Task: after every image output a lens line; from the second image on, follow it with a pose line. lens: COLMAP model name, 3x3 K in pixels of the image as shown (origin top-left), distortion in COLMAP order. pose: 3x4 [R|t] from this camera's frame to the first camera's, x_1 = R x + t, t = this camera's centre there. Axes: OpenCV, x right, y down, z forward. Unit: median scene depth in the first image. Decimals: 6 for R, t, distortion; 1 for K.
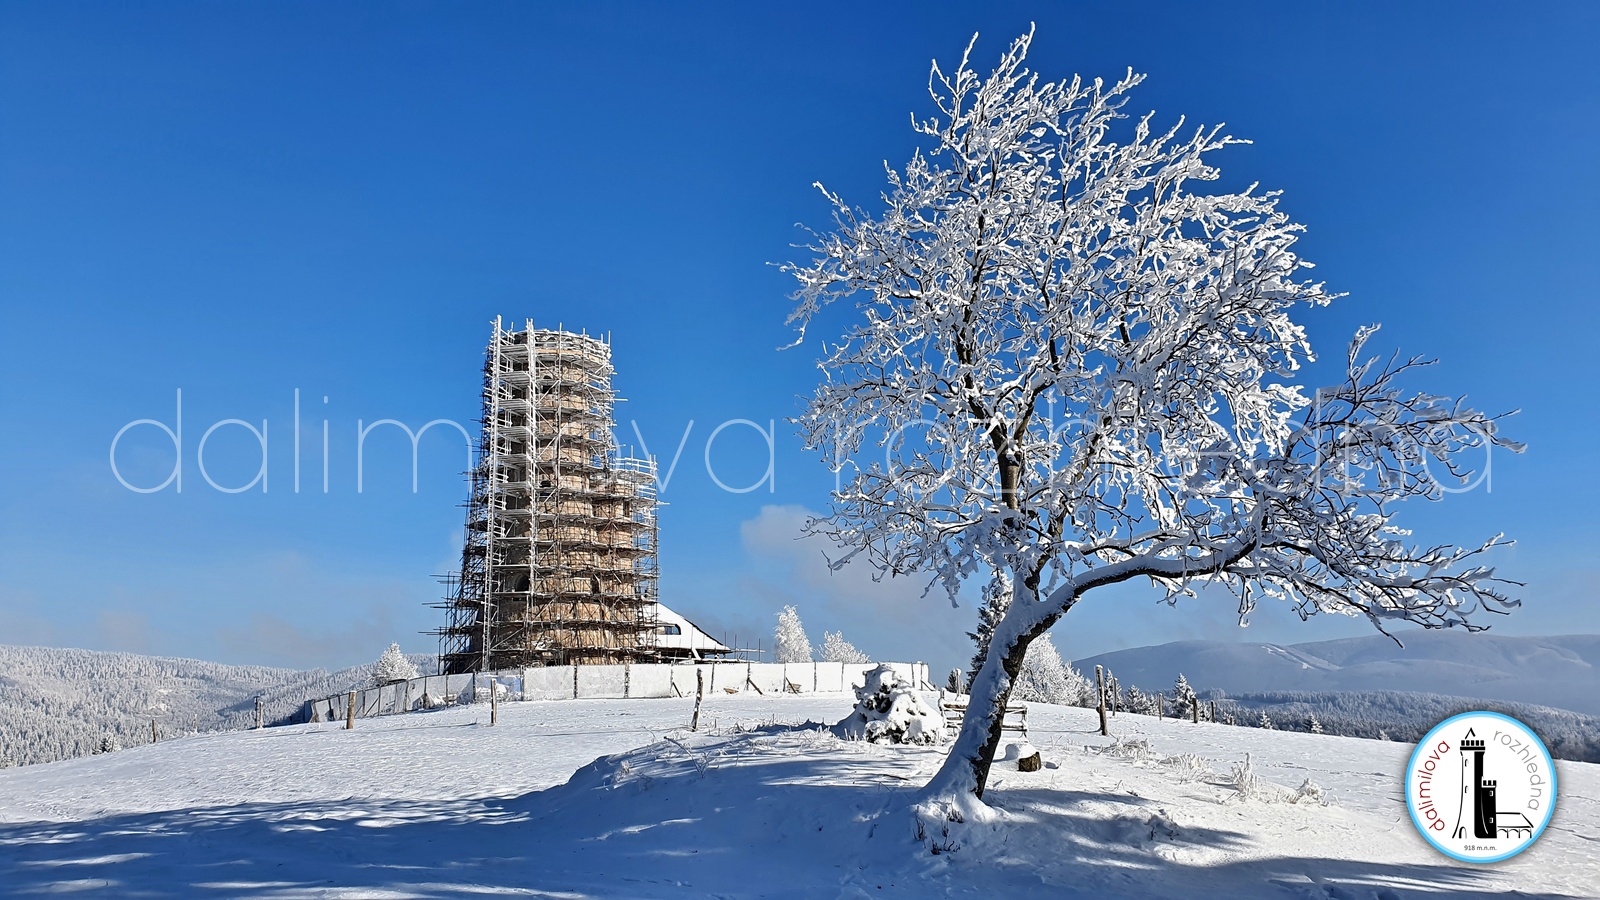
lens RADIAL K [[1271.4, 0, 828.4], [0, 1271.4, 456.2], [0, 0, 1]] dist [0.174447, -0.282550]
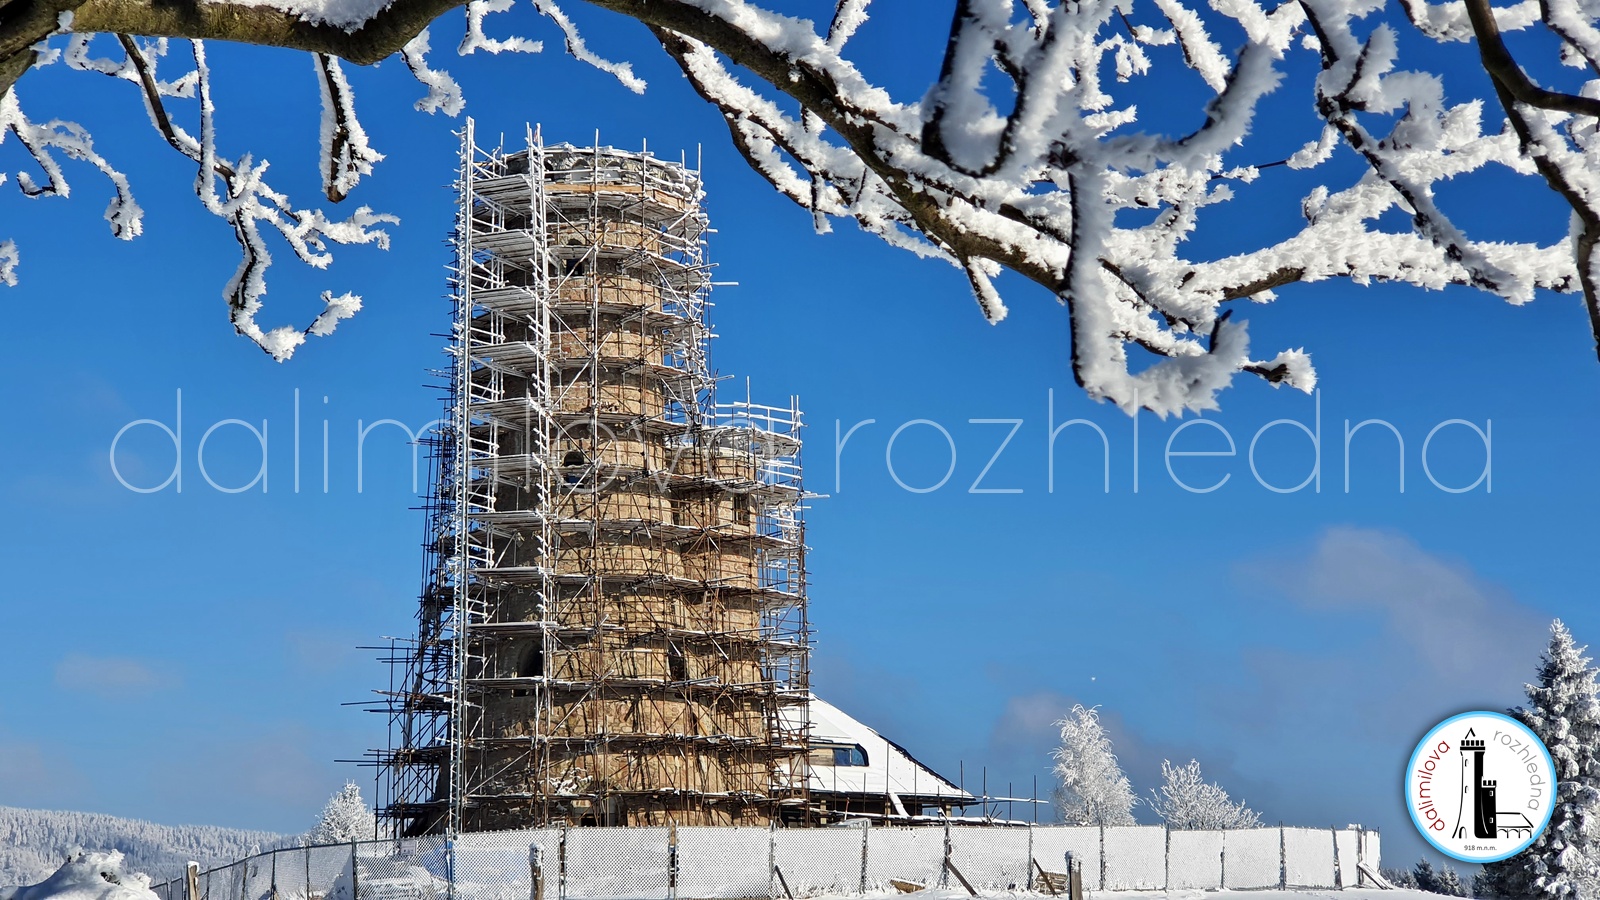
lens RADIAL K [[2415.5, 0, 808.6], [0, 2415.5, 486.2], [0, 0, 1]] dist [0.172786, -0.030230]
pose [[0.982263, -0.022894, -0.186105, 0.040175], [0.027026, 0.999441, 0.019694, 0.016129], [0.185550, -0.024374, 0.982332, 0.104593]]
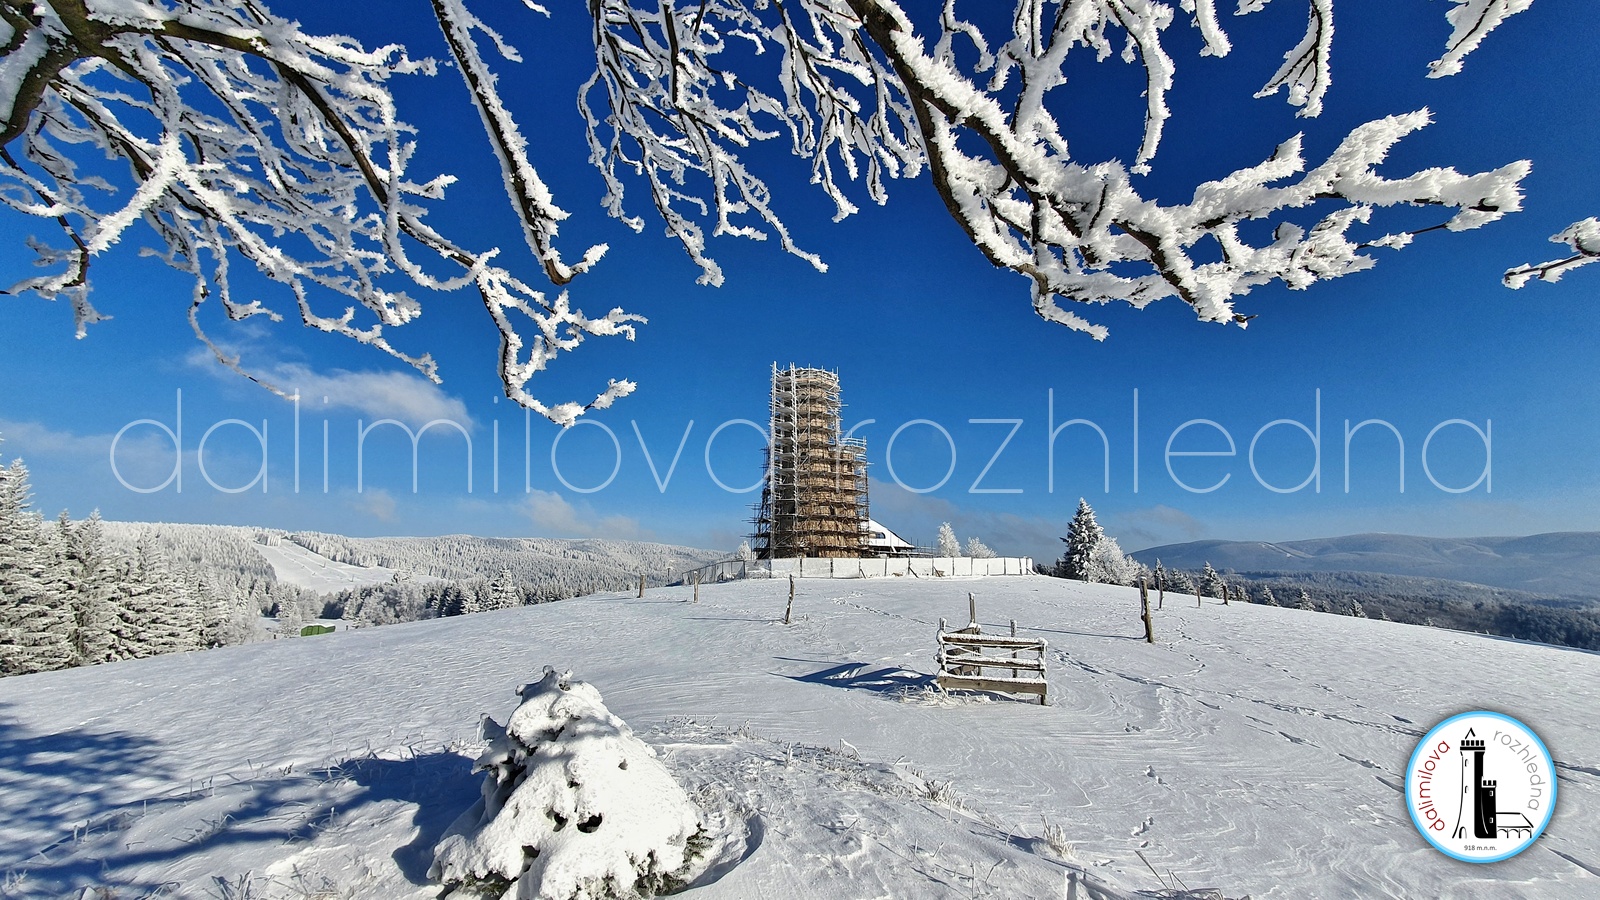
lens RADIAL K [[645.2, 0, 802.1], [0, 645.2, 468.8], [0, 0, 1]] dist [0.012110, 0.000099]
pose [[0.958707, -0.025646, -0.283238, 0.031506], [0.035555, 0.998920, 0.029900, 0.015076], [0.282165, -0.038736, 0.958583, 0.137004]]
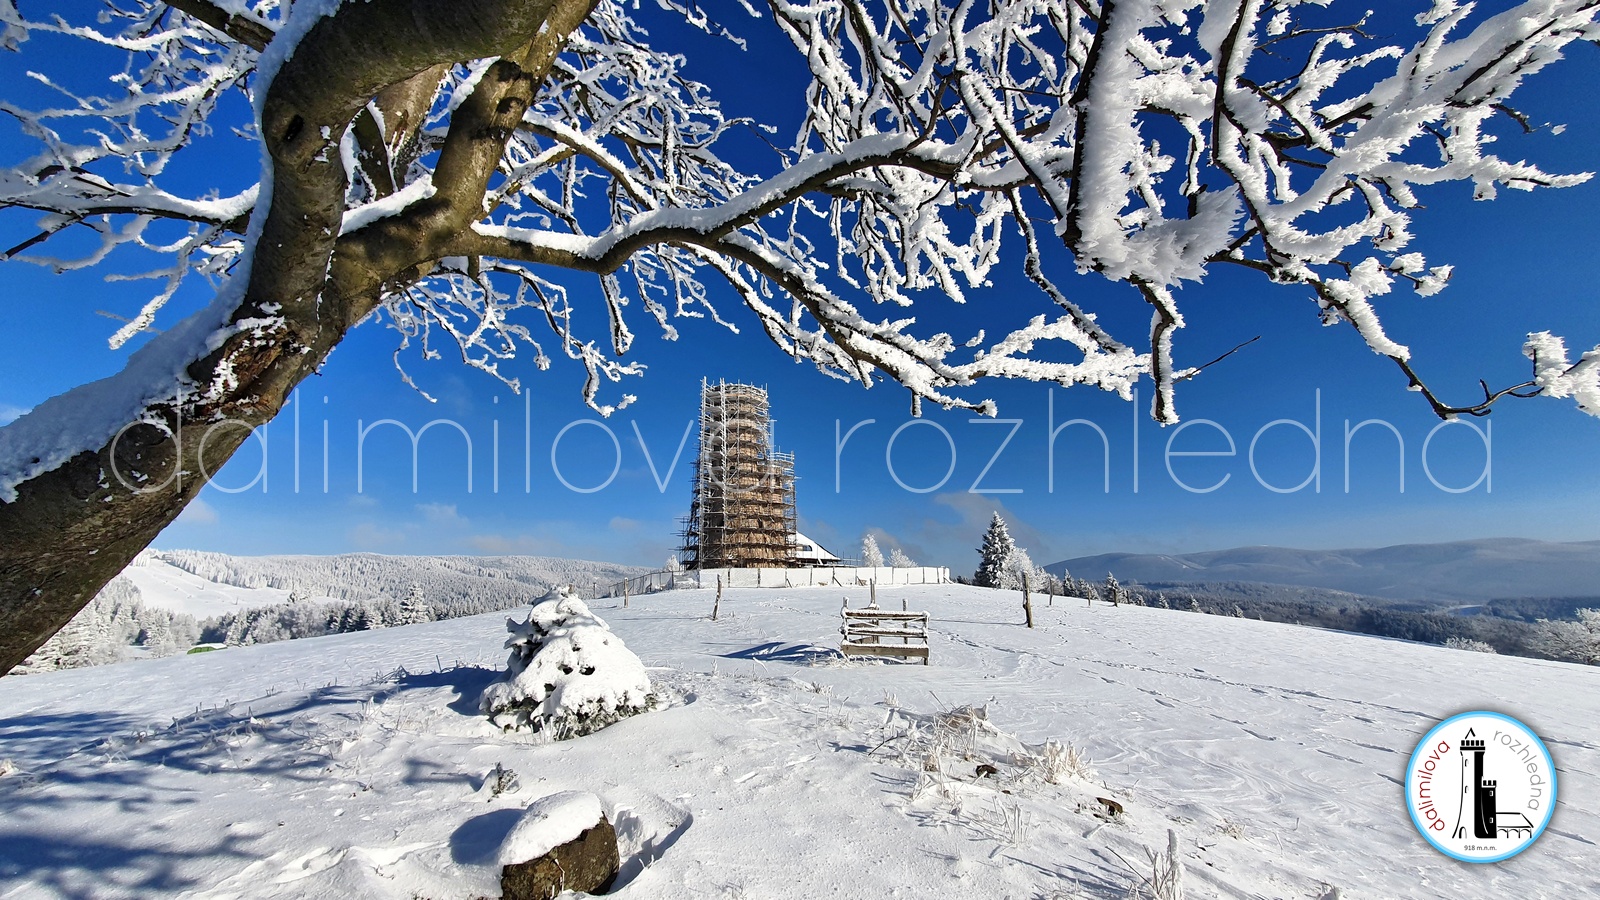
lens RADIAL K [[645.2, 0, 802.1], [0, 645.2, 468.8], [0, 0, 1]] dist [0.012110, 0.000099]
pose [[0.983944, -0.024822, -0.176744, 0.037877], [0.026821, 0.999600, 0.008928, 0.017199], [0.176451, -0.013525, 0.984216, 0.117409]]
